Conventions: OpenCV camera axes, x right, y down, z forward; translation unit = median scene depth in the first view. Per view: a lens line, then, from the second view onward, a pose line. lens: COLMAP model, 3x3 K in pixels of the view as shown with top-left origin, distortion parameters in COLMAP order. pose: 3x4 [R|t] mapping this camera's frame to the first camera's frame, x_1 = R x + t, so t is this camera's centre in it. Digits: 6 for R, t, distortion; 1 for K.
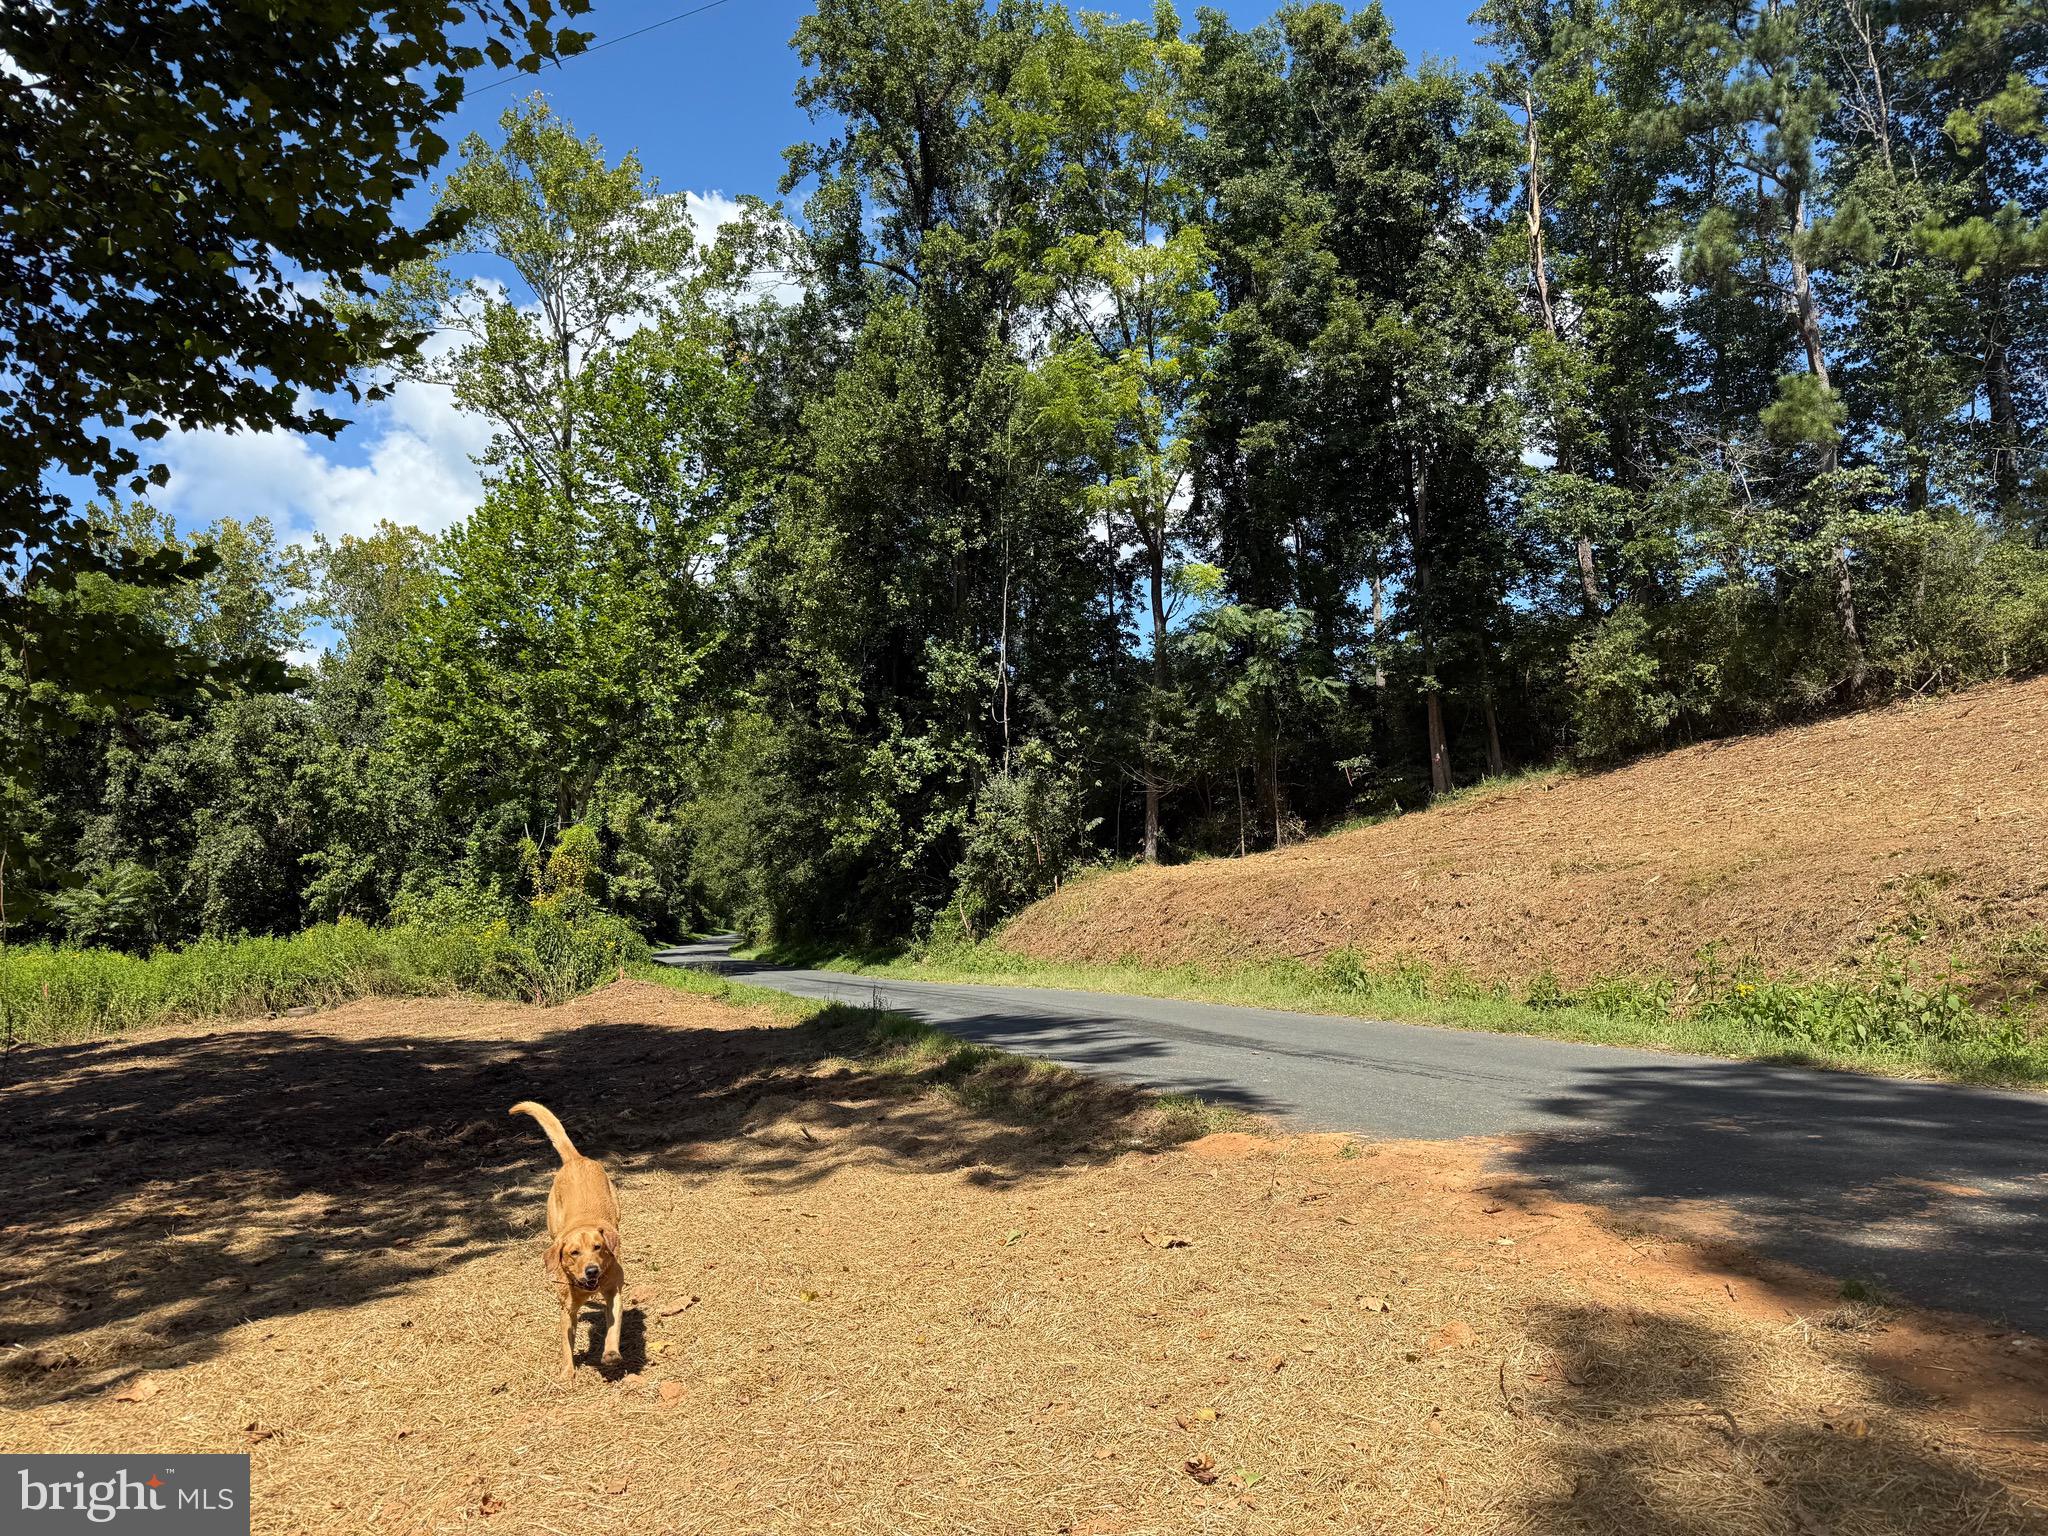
lens RADIAL K [[1458.1, 0, 1022.5], [0, 1458.1, 819.4], [0, 0, 1]] dist [0.120624, -0.197609]
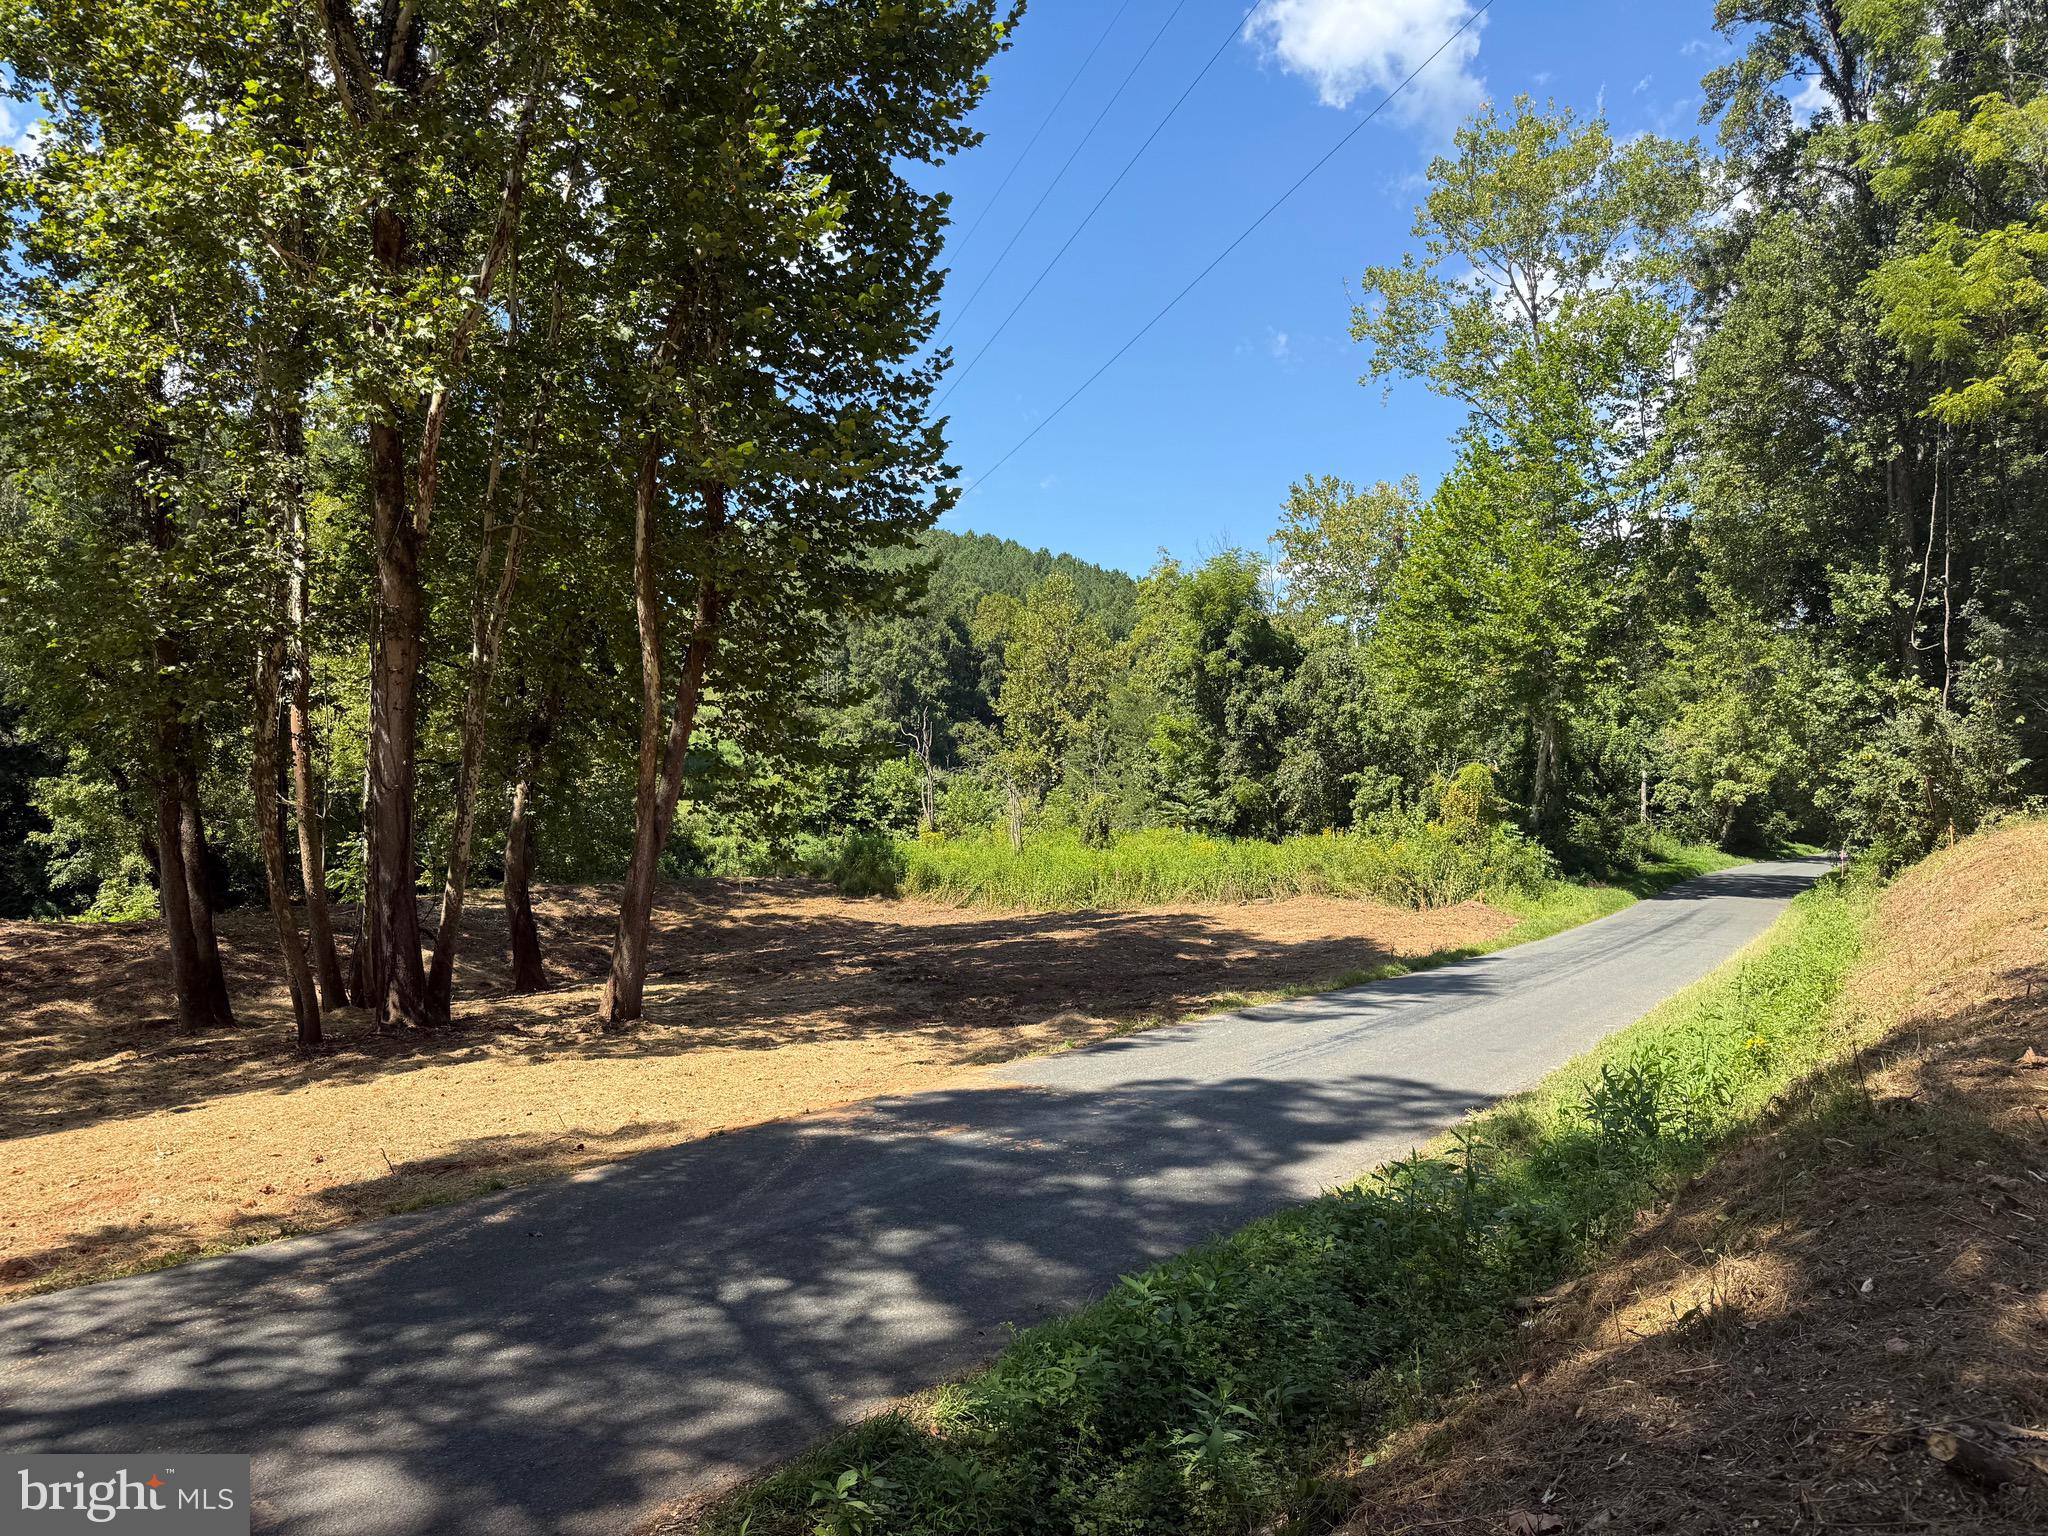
lens RADIAL K [[1482.8, 0, 1030.7], [0, 1482.8, 794.1], [0, 0, 1]] dist [0.151424, -0.147402]
pose [[0.637454, 0.030333, -0.769891, 0.367990], [0.029930, 0.997496, 0.064081, -0.054671], [0.769907, -0.063891, 0.634950, -0.029237]]
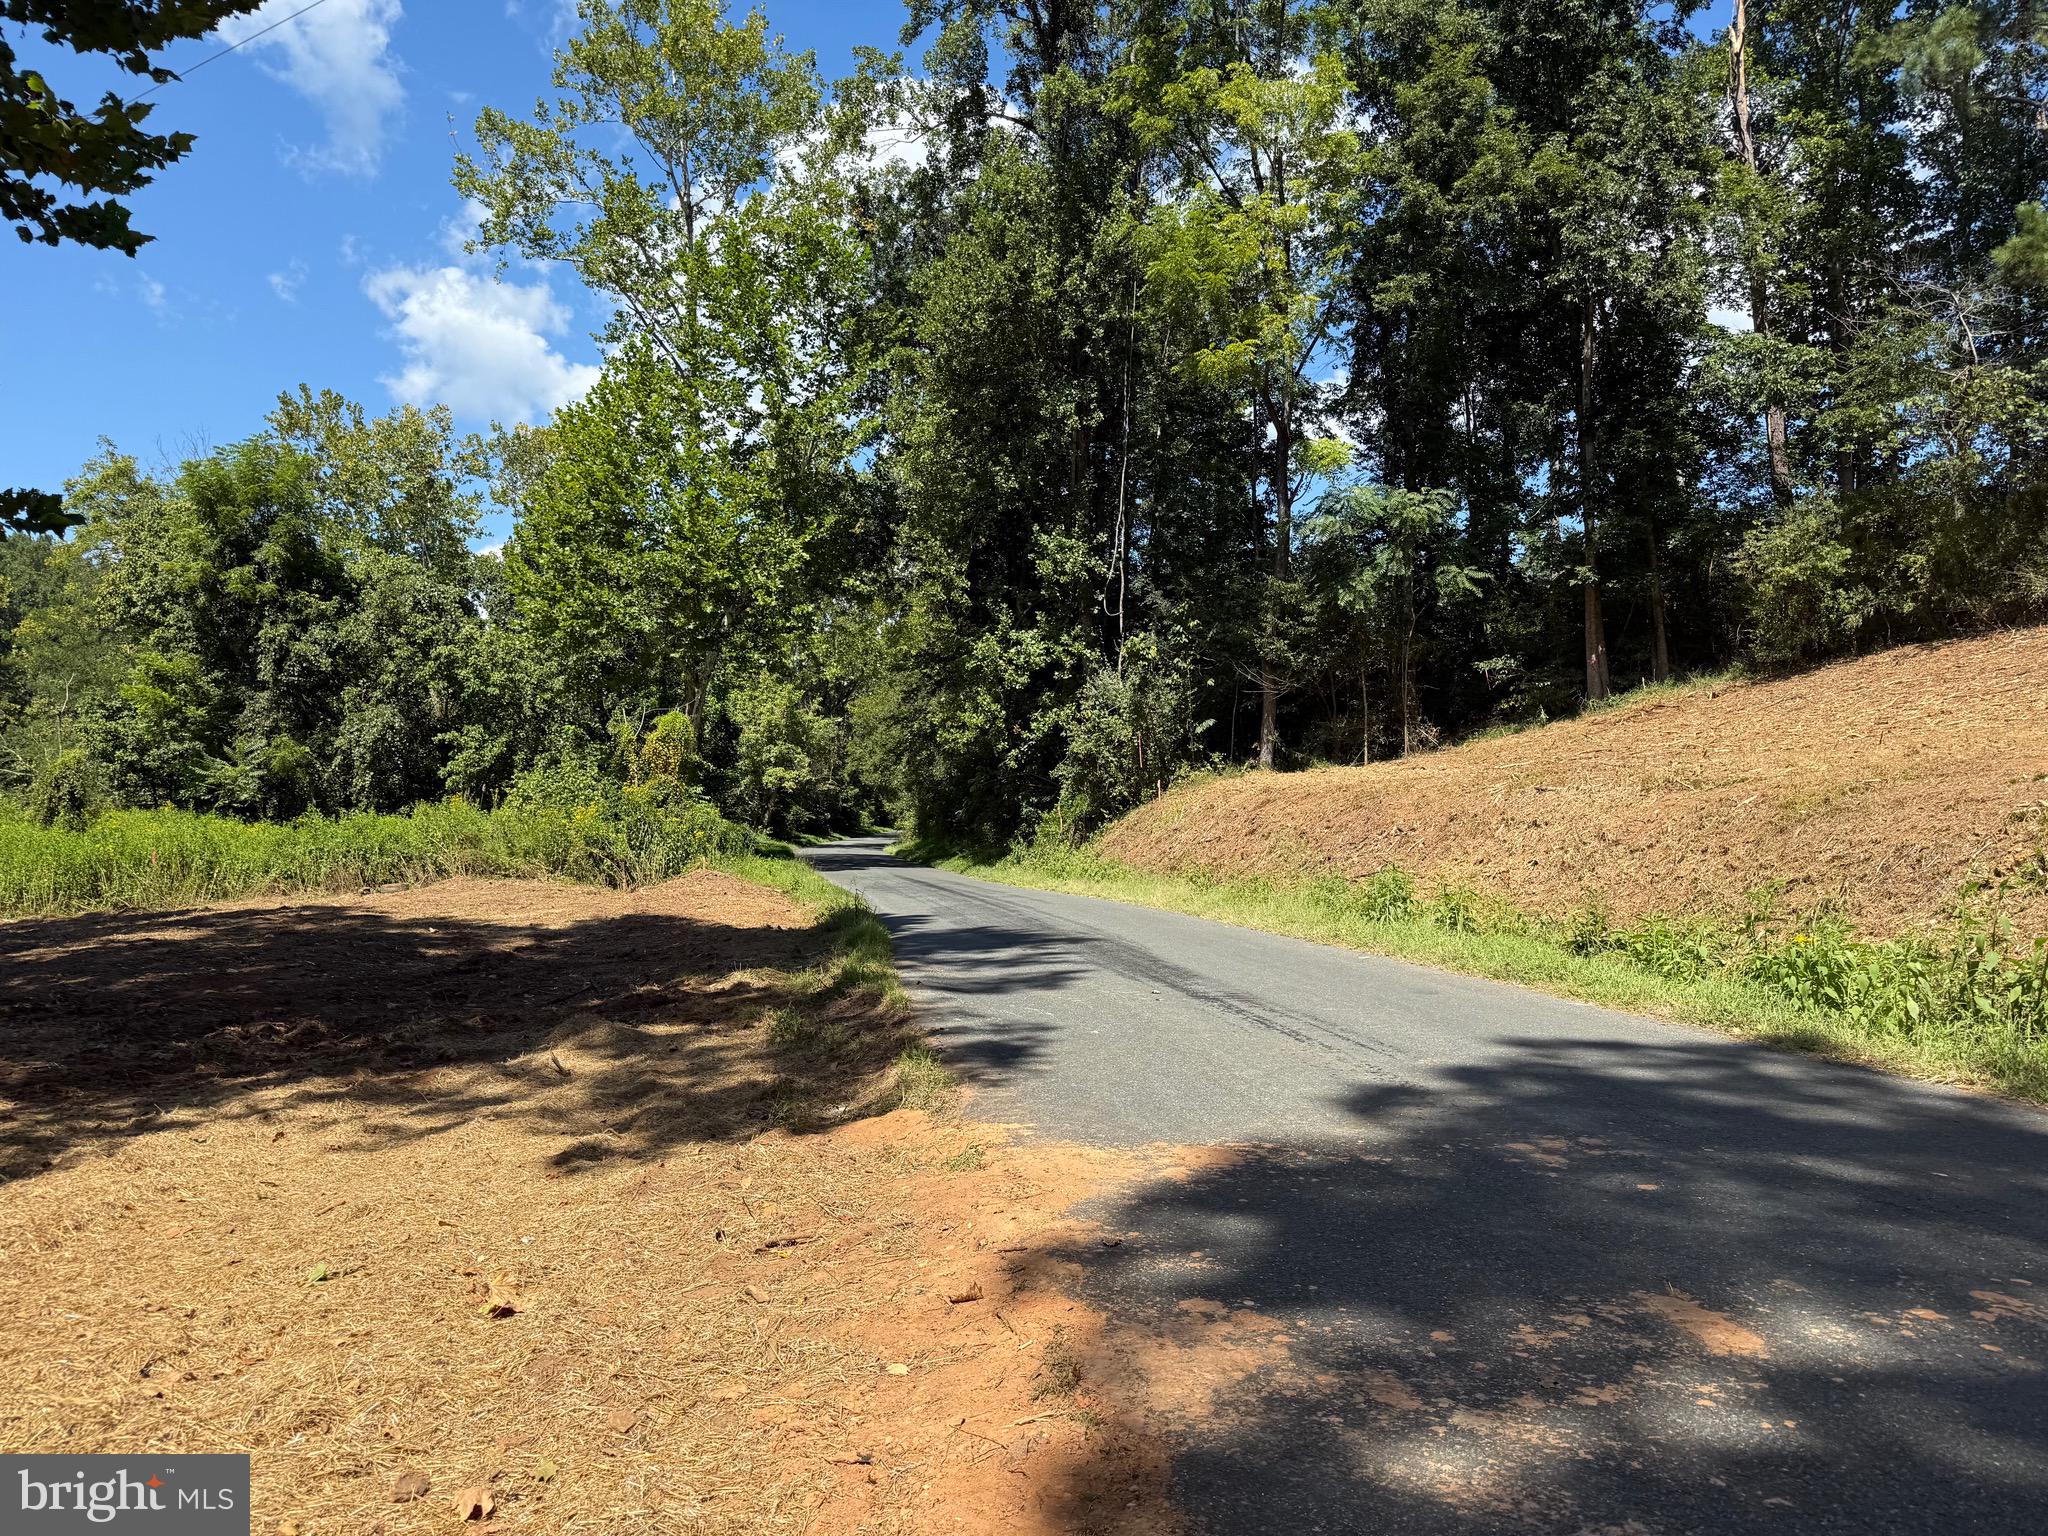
lens RADIAL K [[1441.5, 0, 1028.9], [0, 1441.5, 809.4], [0, 0, 1]] dist [0.147721, -0.275181]
pose [[0.988931, 0.035139, -0.144157, 0.070855], [-0.026582, 0.997792, 0.060862, 0.003209], [0.145977, -0.056357, 0.987681, 0.066238]]
